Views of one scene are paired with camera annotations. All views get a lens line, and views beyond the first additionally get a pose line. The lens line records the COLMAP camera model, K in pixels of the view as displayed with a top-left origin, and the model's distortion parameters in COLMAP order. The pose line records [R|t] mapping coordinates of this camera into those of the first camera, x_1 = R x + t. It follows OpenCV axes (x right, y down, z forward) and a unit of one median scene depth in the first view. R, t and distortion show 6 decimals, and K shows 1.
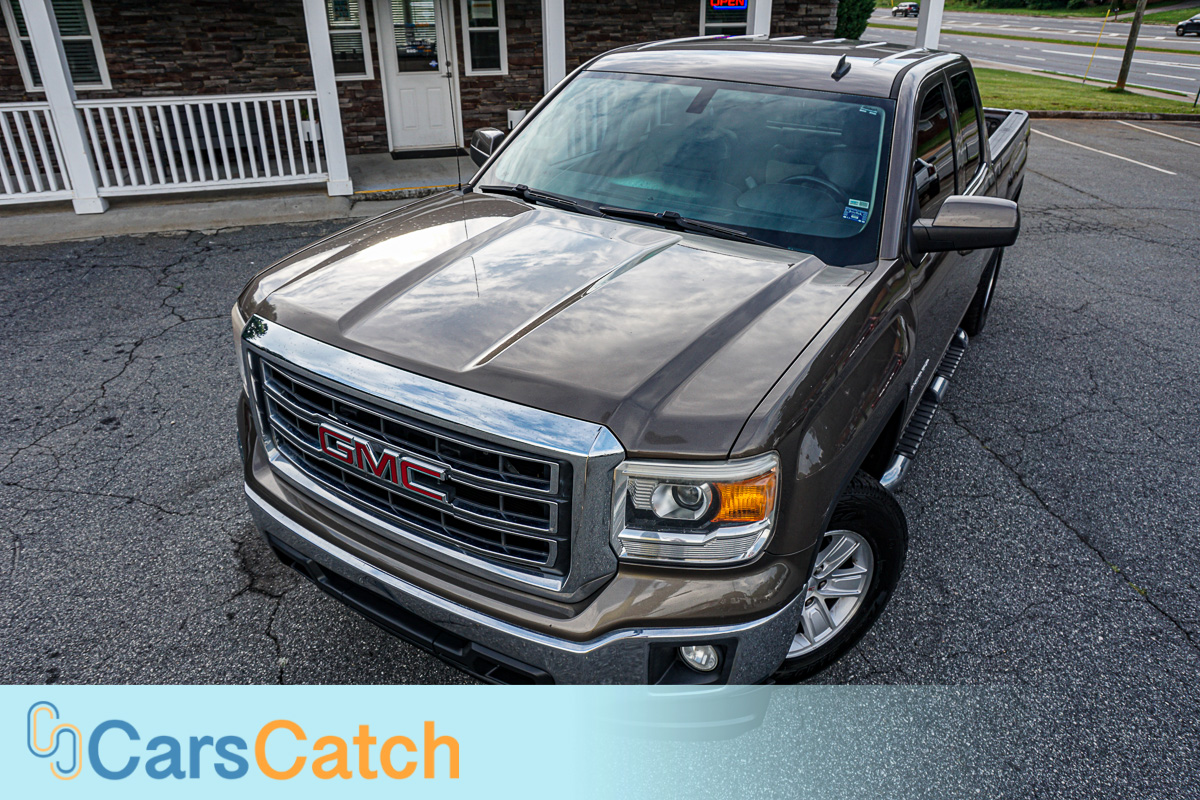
lens RADIAL K [[806.7, 0, 592.5], [0, 806.7, 395.4], [0, 0, 1]] dist [-0.048047, 0.033931]
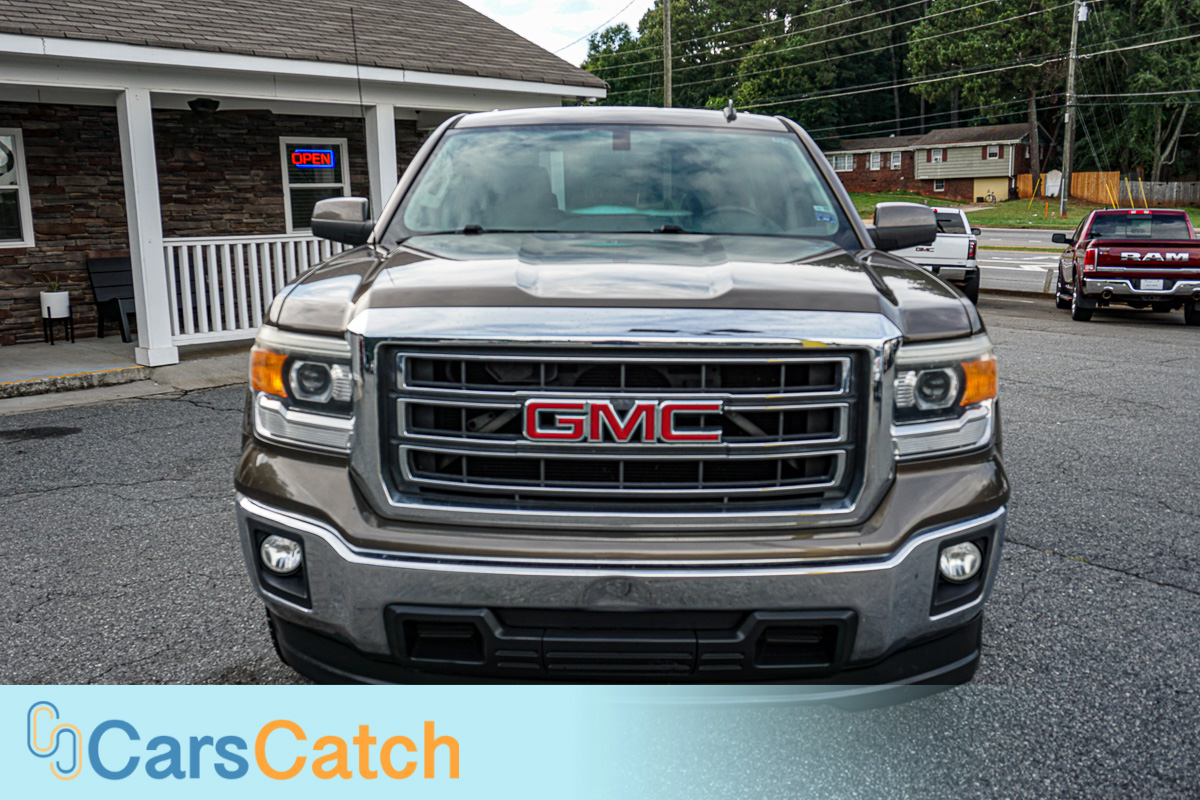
lens RADIAL K [[1073.4, 0, 602.9], [0, 1073.4, 395.1], [0, 0, 1]] dist [-0.021197, 0.037854]
pose [[0.859684, -0.101570, 0.500627, -0.179024], [0.238606, 0.946394, -0.217728, 0.062908], [-0.451676, 0.306629, 0.837835, 0.004551]]
